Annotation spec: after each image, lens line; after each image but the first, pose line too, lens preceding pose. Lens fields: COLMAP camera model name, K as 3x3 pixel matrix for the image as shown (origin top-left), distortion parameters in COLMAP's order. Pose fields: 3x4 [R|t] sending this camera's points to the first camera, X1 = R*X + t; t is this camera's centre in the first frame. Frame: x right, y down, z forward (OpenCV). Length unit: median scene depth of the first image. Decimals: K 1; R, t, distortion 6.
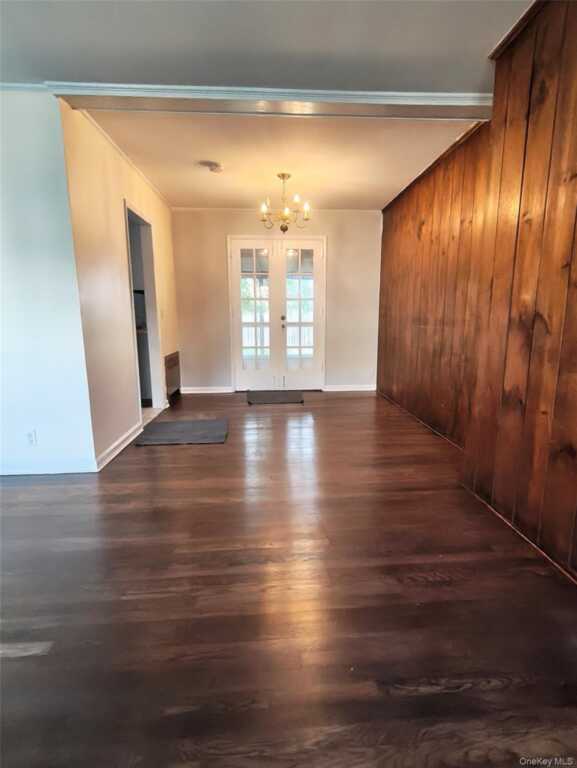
lens RADIAL K [[393.0, 0, 288.5], [0, 393.0, 384.0], [0, 0, 1]] dist [0.018797, 0.000535]
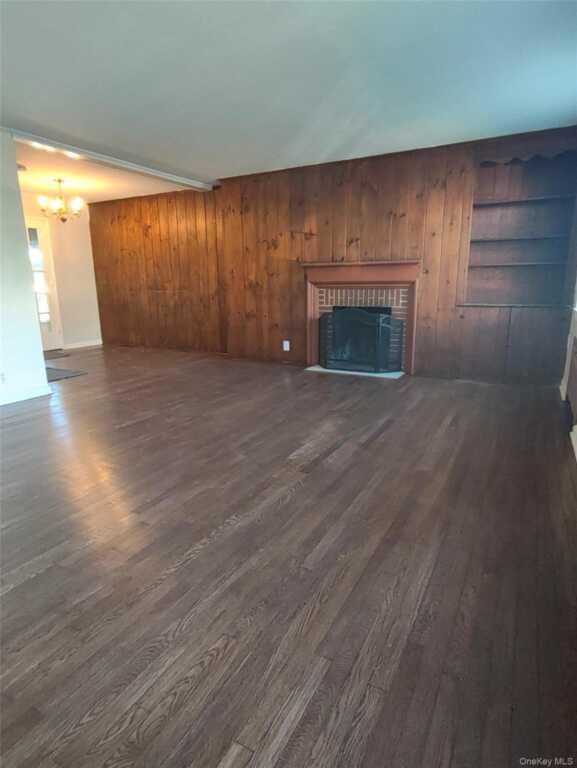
lens RADIAL K [[440.2, 0, 288.5], [0, 440.2, 384.0], [0, 0, 1]] dist [-0.000601, -0.000046]
pose [[0.559656, -0.184098, 0.808018, -0.998648], [0.147532, 0.981572, 0.121455, 0.095974], [-0.815487, 0.051236, 0.576503, -0.511829]]
